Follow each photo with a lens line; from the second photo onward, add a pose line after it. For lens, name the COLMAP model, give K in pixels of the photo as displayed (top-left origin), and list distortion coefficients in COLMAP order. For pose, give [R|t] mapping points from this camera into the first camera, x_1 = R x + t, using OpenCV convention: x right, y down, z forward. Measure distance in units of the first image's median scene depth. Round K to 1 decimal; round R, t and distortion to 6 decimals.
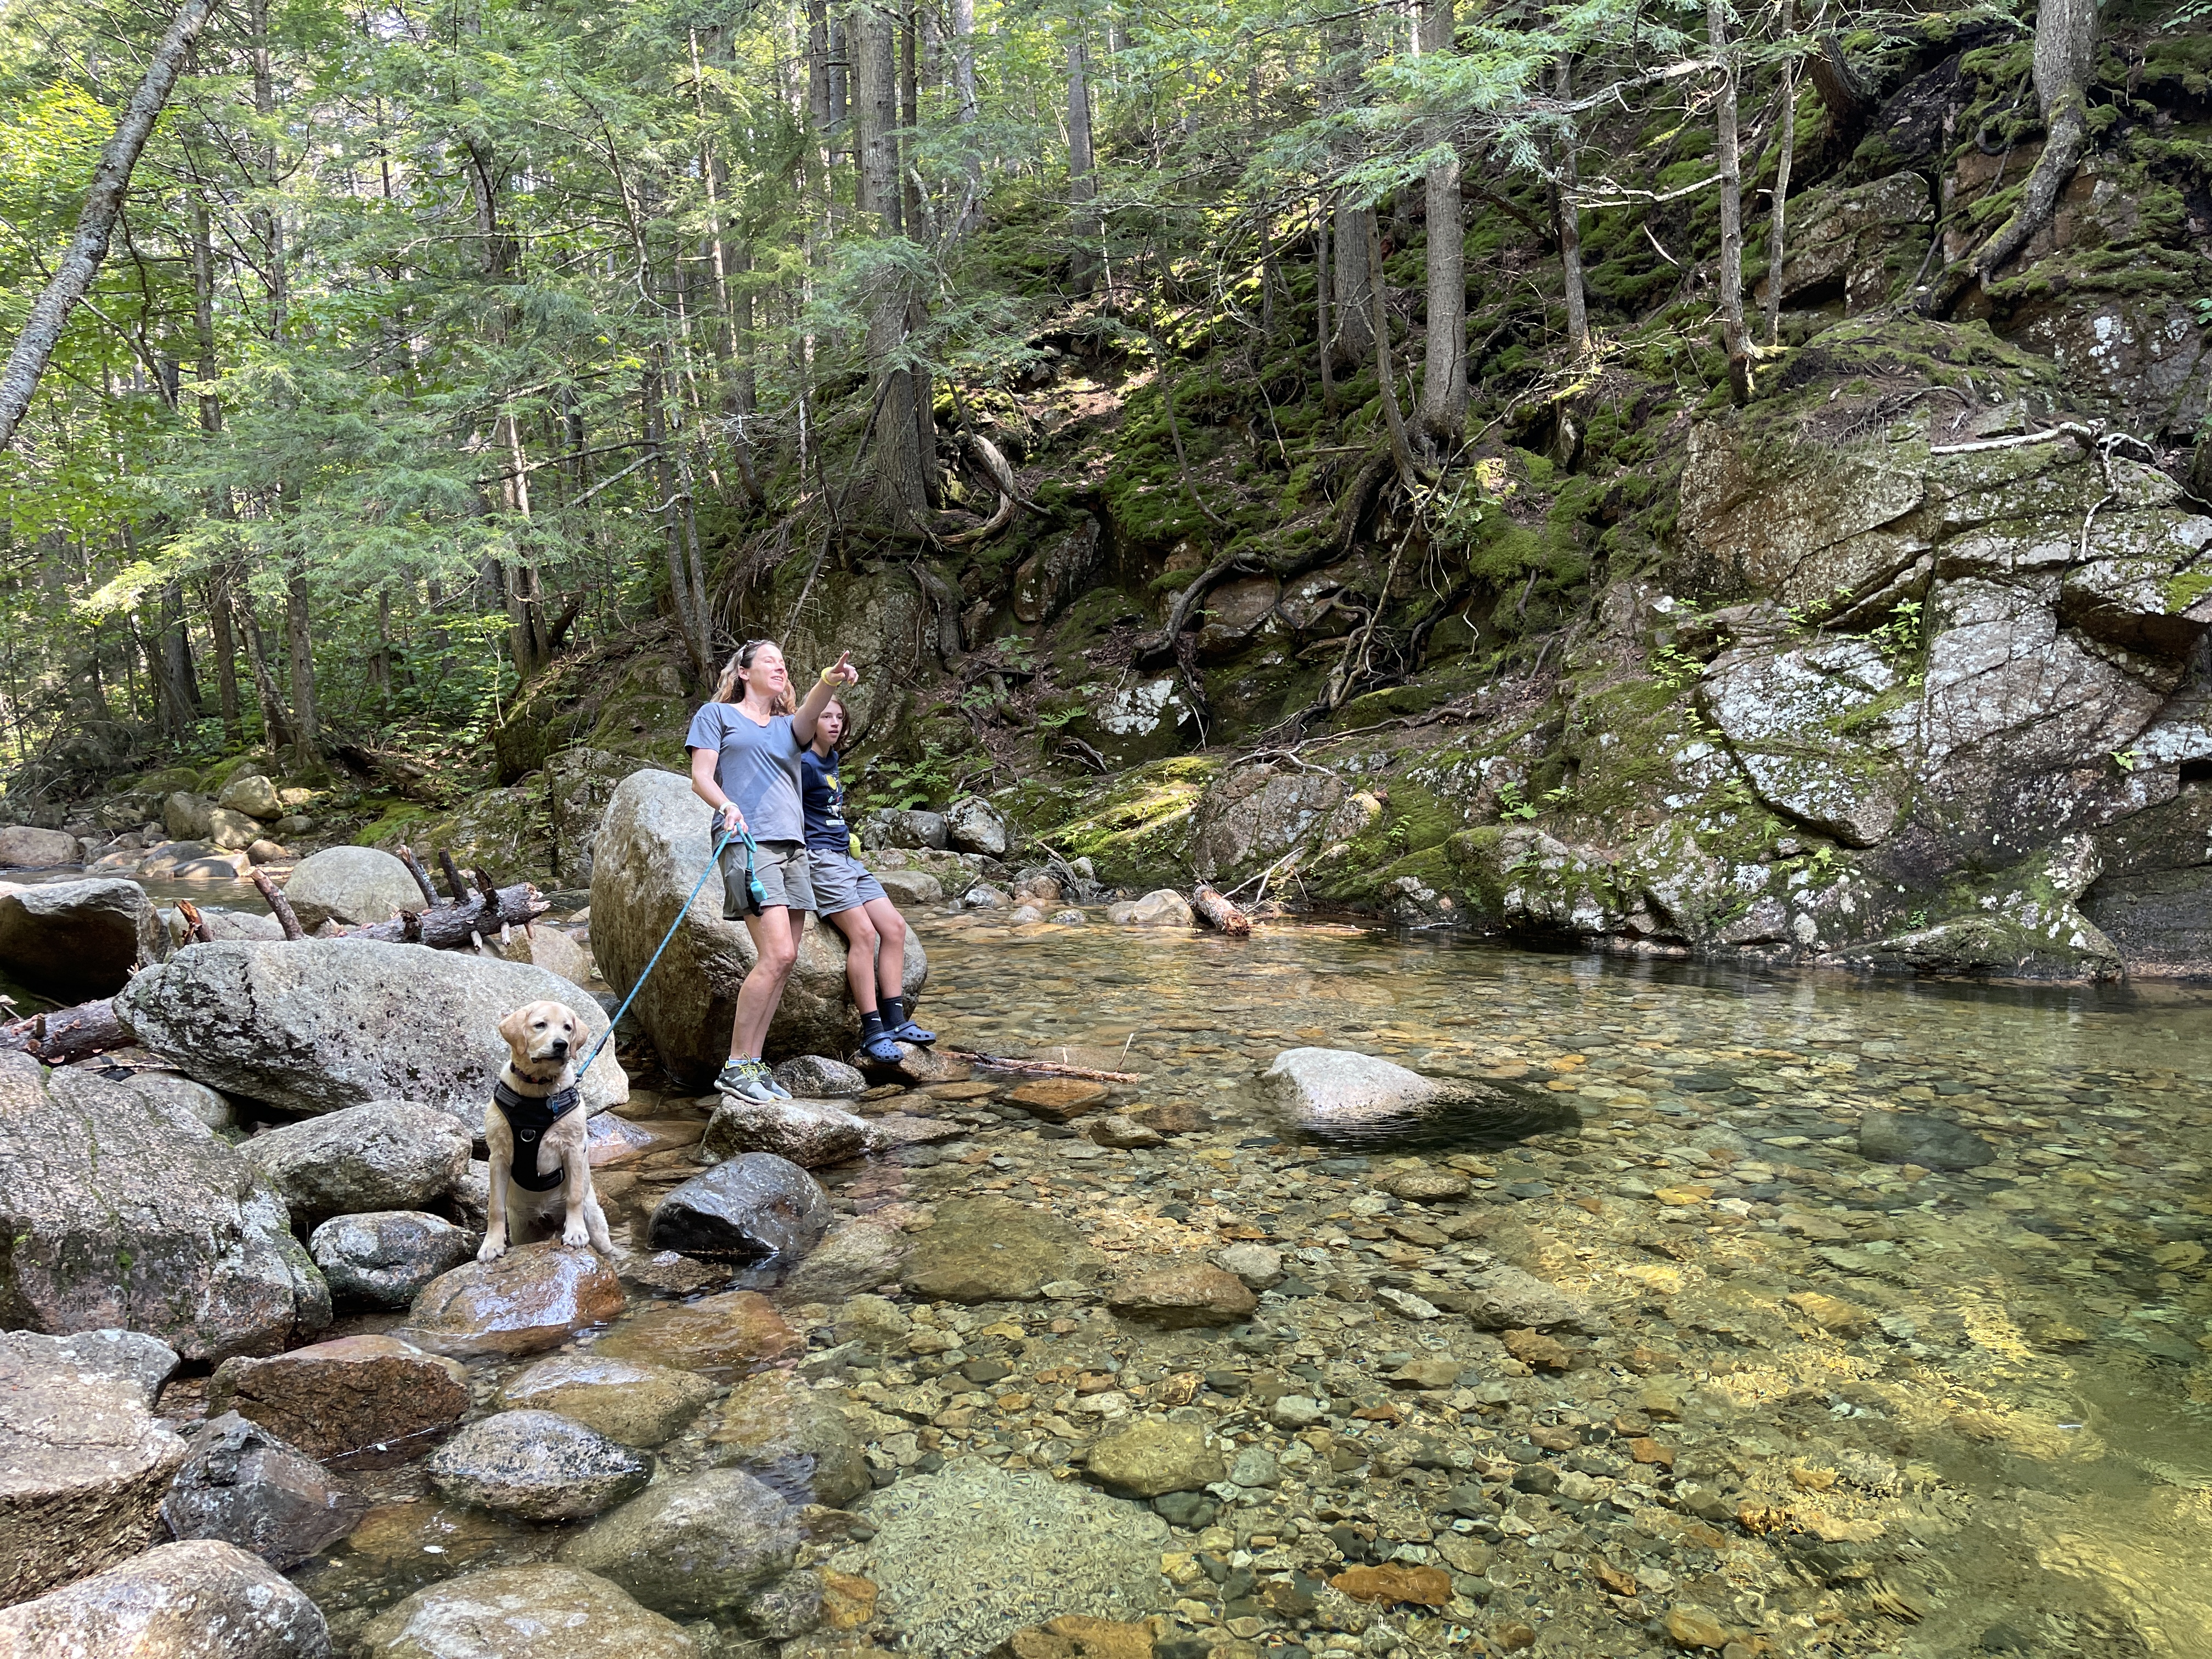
lens RADIAL K [[1836.9, 0, 1109.9], [0, 1836.9, 822.9], [0, 0, 1]] dist [0.024011, -0.011640]
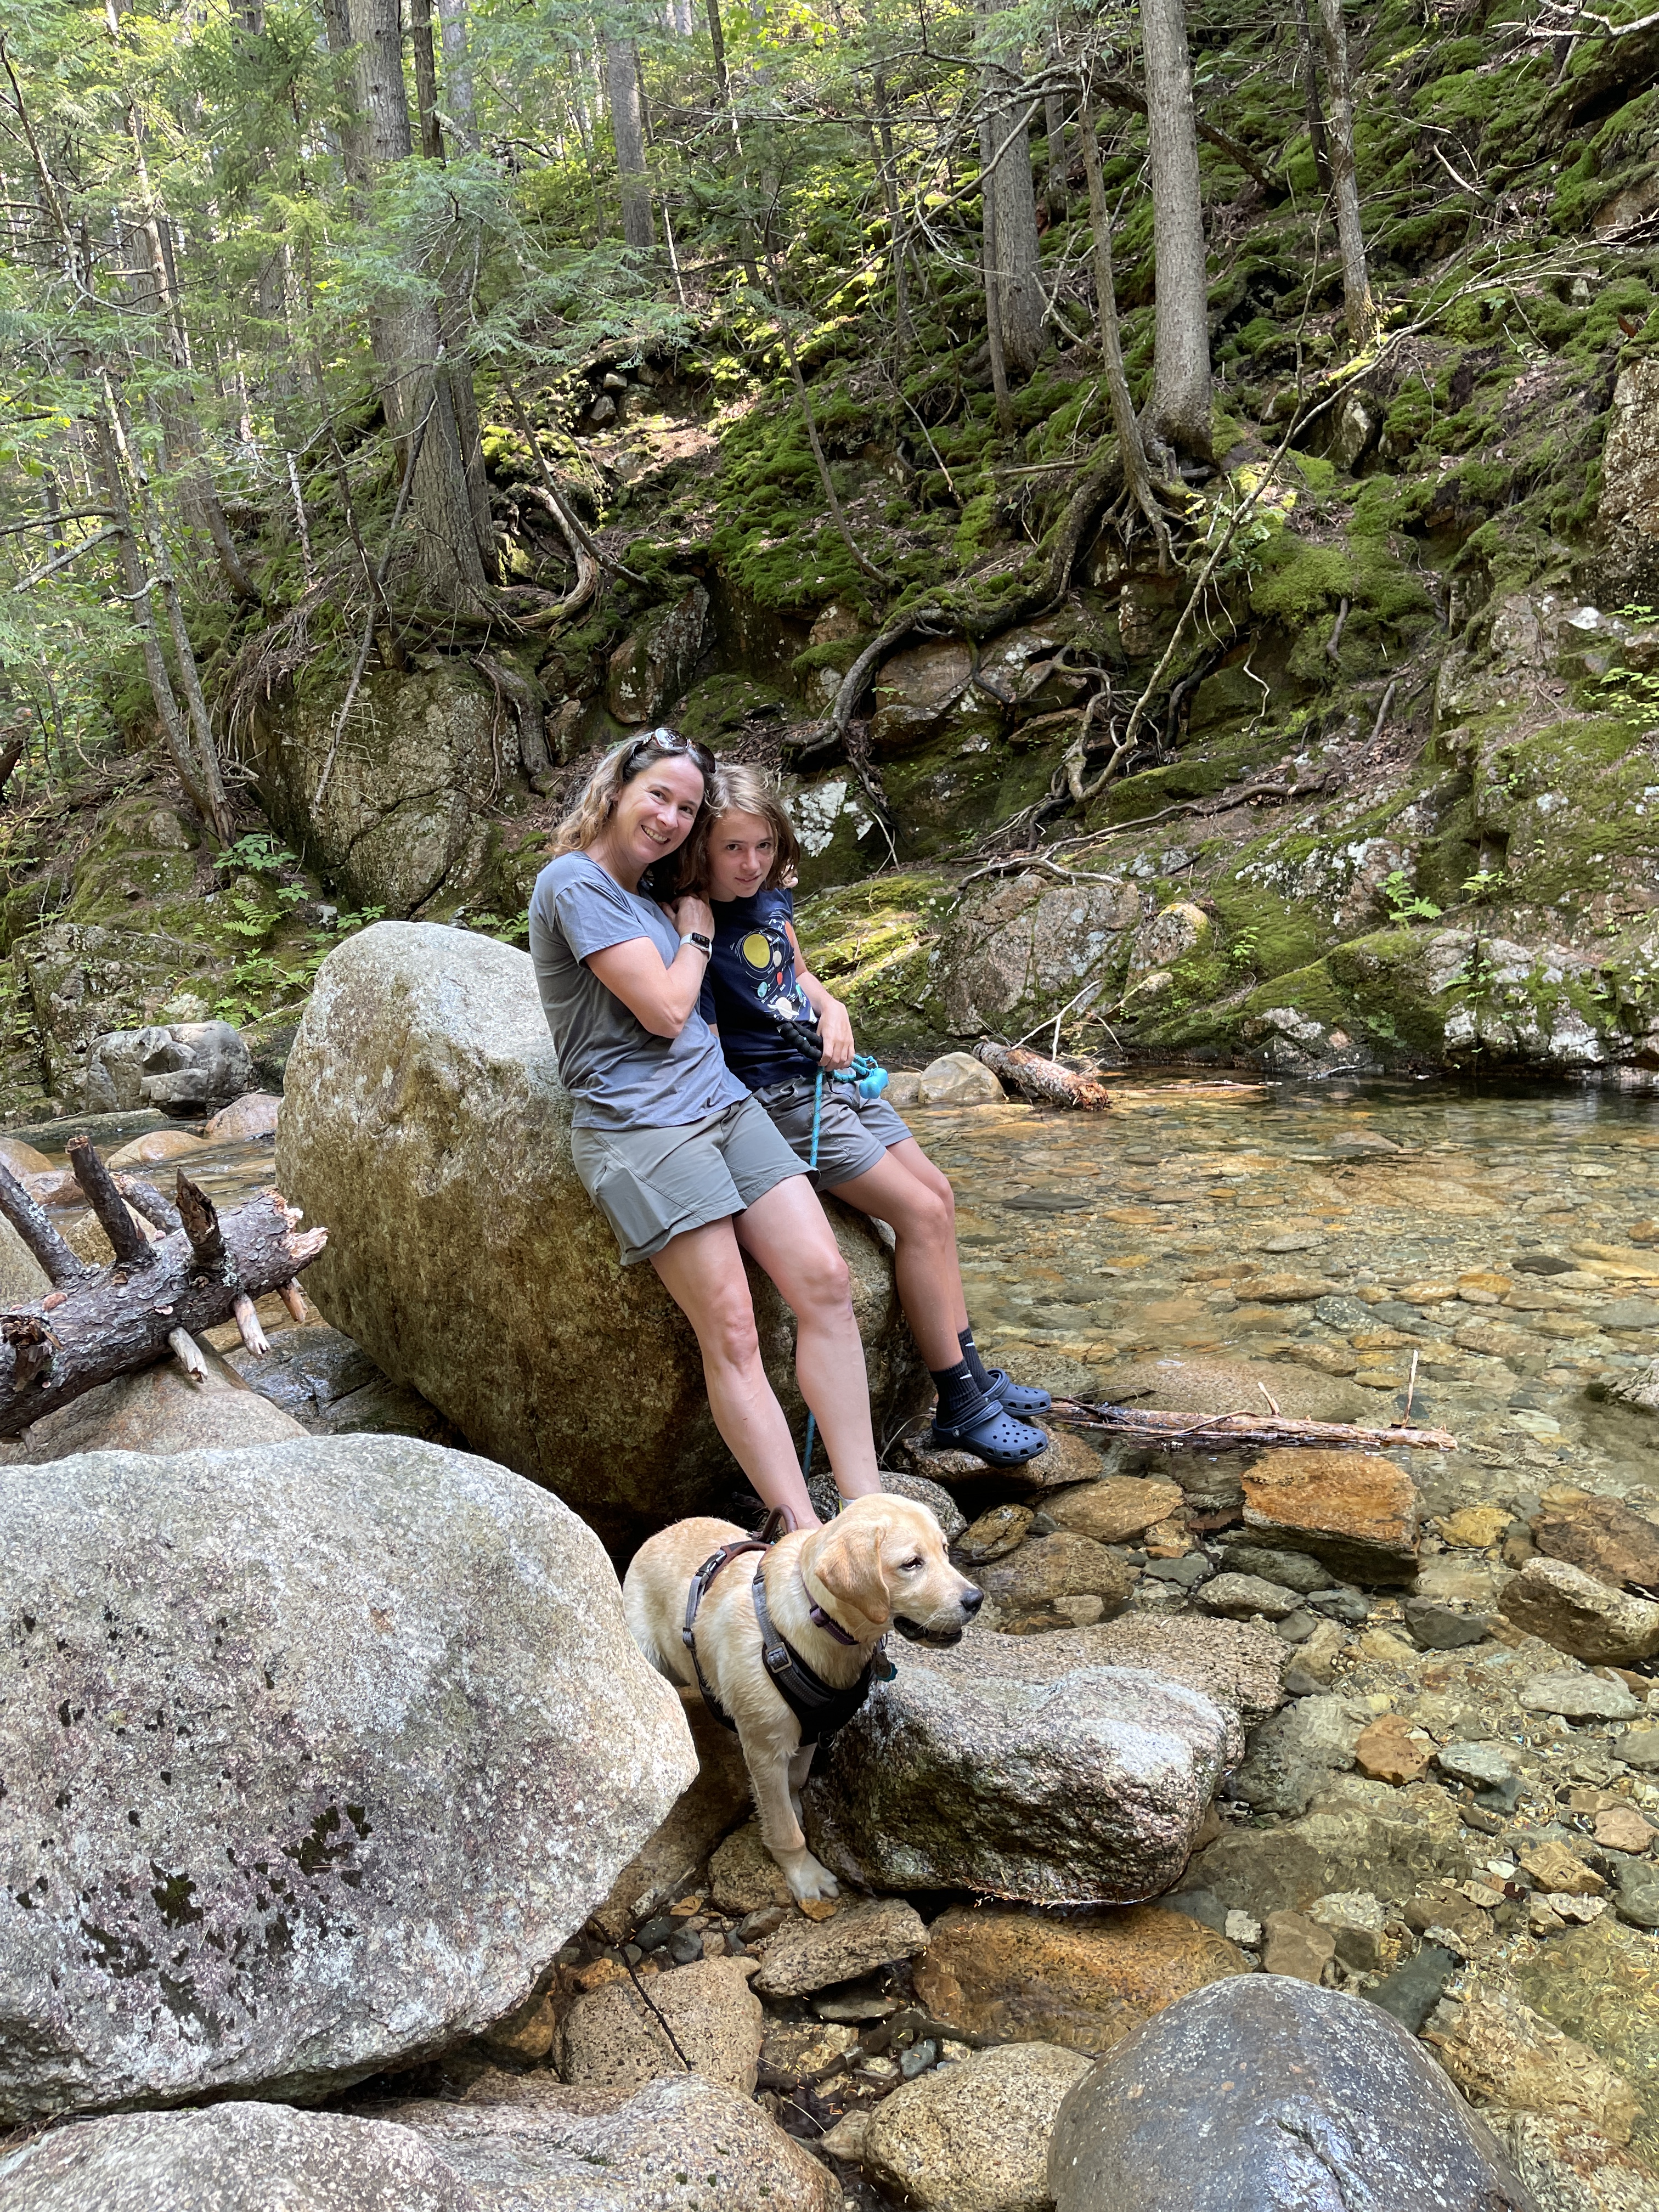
lens RADIAL K [[1836.9, 0, 825.2], [0, 1836.9, 1116.9], [0, 0, 1]] dist [0.024011, -0.011640]
pose [[0.986649, -0.088030, 0.137023, -0.104507], [0.076489, 0.993238, 0.087337, -0.005196], [-0.143784, -0.075691, 0.986710, 0.238039]]
